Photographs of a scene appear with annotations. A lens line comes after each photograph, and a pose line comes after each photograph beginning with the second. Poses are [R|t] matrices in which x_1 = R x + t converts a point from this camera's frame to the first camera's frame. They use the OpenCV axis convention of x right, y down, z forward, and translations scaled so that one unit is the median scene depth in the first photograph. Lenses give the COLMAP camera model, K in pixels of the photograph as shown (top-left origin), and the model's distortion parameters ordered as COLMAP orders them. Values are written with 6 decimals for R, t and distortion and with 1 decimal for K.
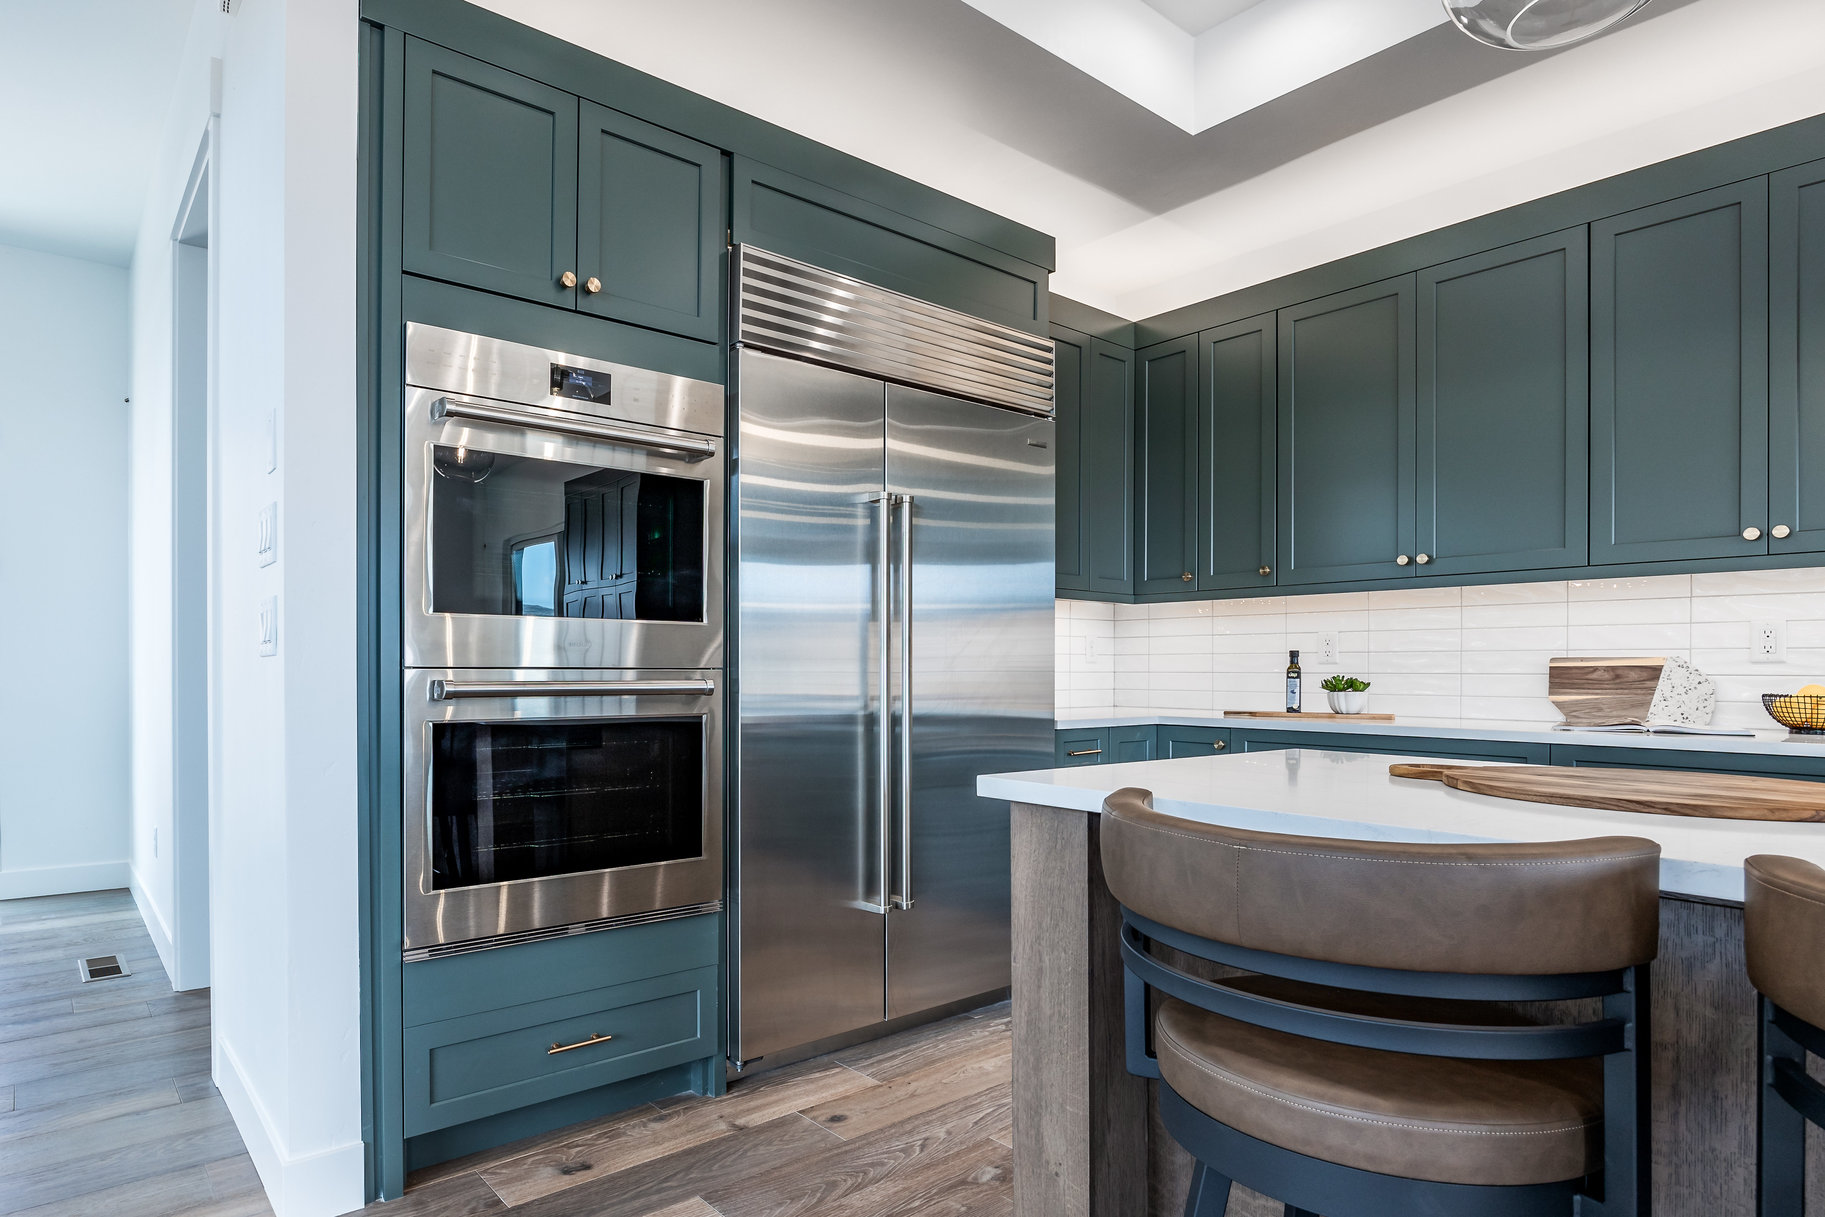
lens RADIAL K [[1001.4, 0, 842.0], [0, 1001.4, 663.8], [0, 0, 1]] dist [-0.002780, -0.000397]
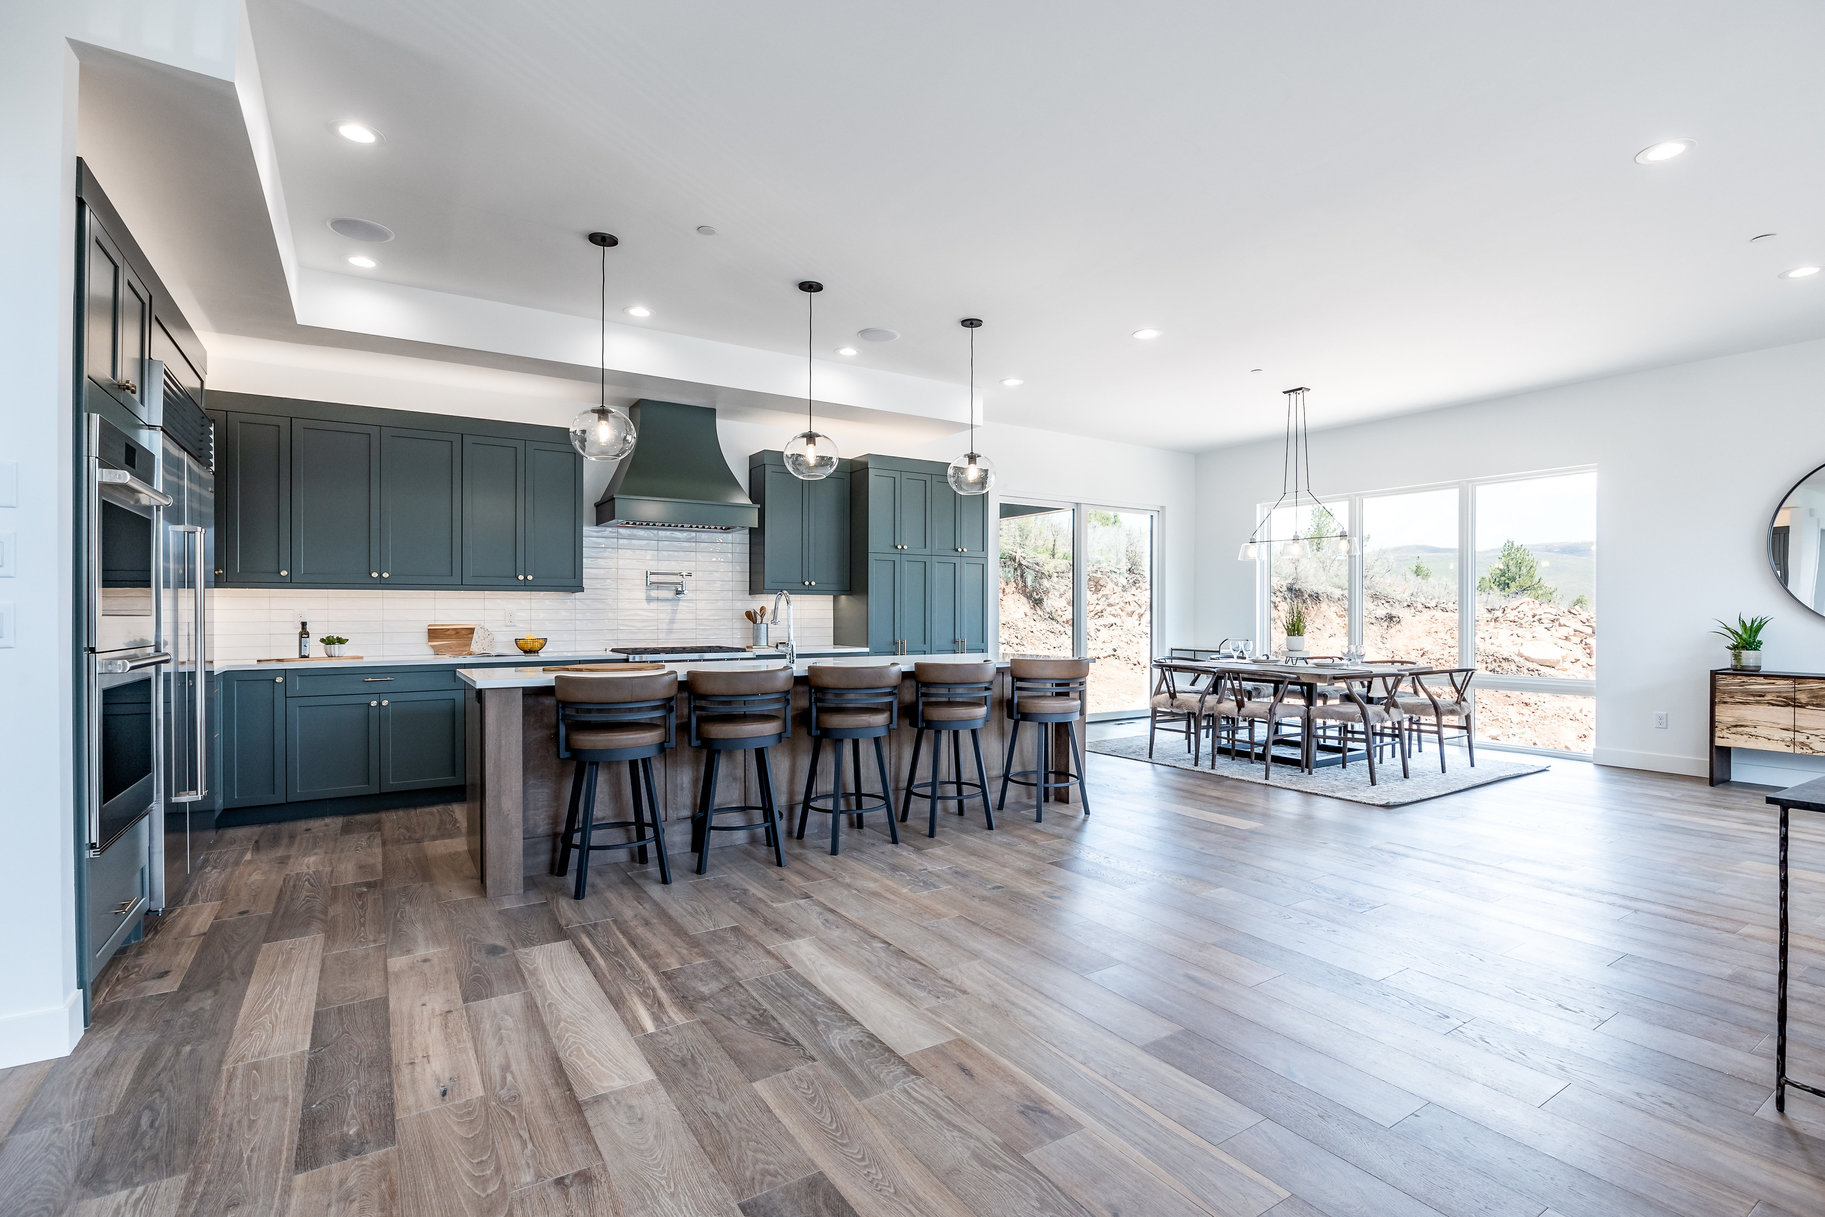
lens RADIAL K [[837.2, 0, 908.6], [0, 837.2, 612.3], [0, 0, 1]] dist [-0.000182, -0.000013]
pose [[0.090301, -0.003269, 0.995909, -1.014804], [-0.002639, 0.999990, 0.003521, -0.042524], [-0.995911, -0.002946, 0.090292, -0.181155]]
